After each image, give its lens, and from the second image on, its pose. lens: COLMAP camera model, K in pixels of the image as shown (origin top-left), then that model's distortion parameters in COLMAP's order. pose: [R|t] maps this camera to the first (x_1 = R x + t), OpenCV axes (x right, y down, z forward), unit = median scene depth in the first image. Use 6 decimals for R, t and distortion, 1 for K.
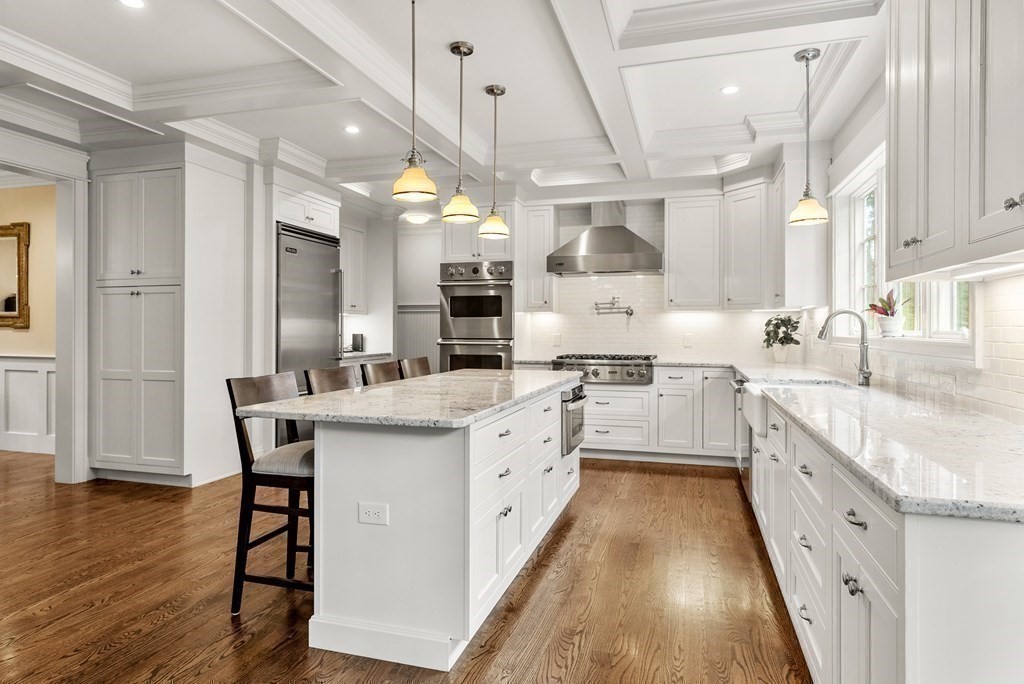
lens RADIAL K [[584.2, 0, 515.6], [0, 584.2, 334.7], [0, 0, 1]] dist [-0.021380, 0.000261]
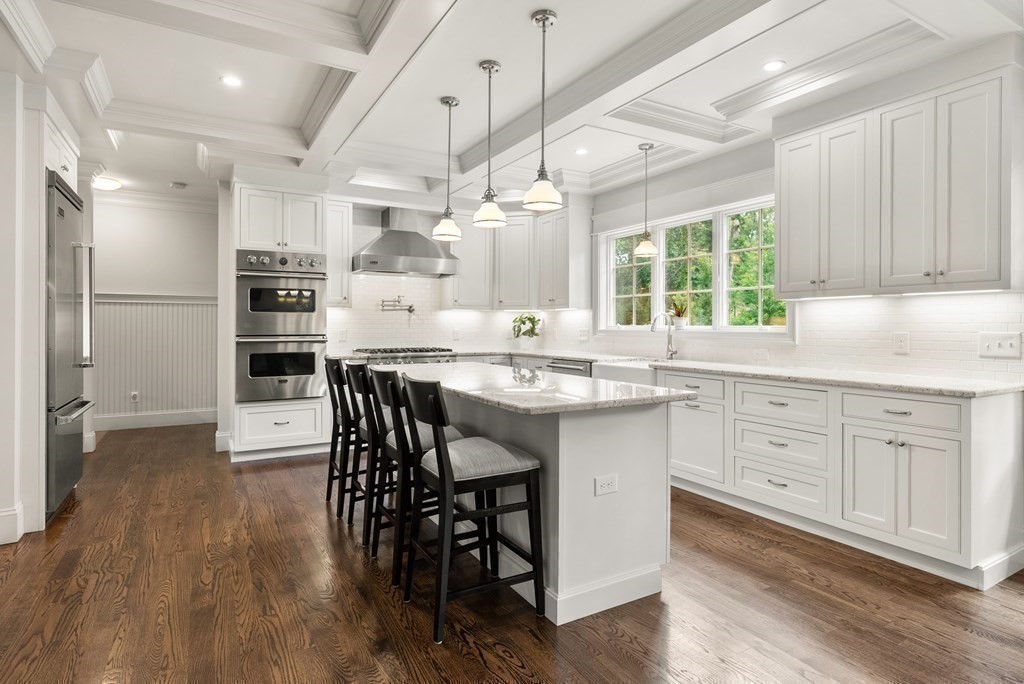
lens RADIAL K [[546.4, 0, 517.8], [0, 546.4, 325.5], [0, 0, 1]] dist [-0.015236, -0.001030]
pose [[0.689680, -0.001822, 0.724112, -0.439936], [0.005974, 0.999977, -0.003173, -0.003804], [-0.724090, 0.006515, 0.689675, 0.140807]]
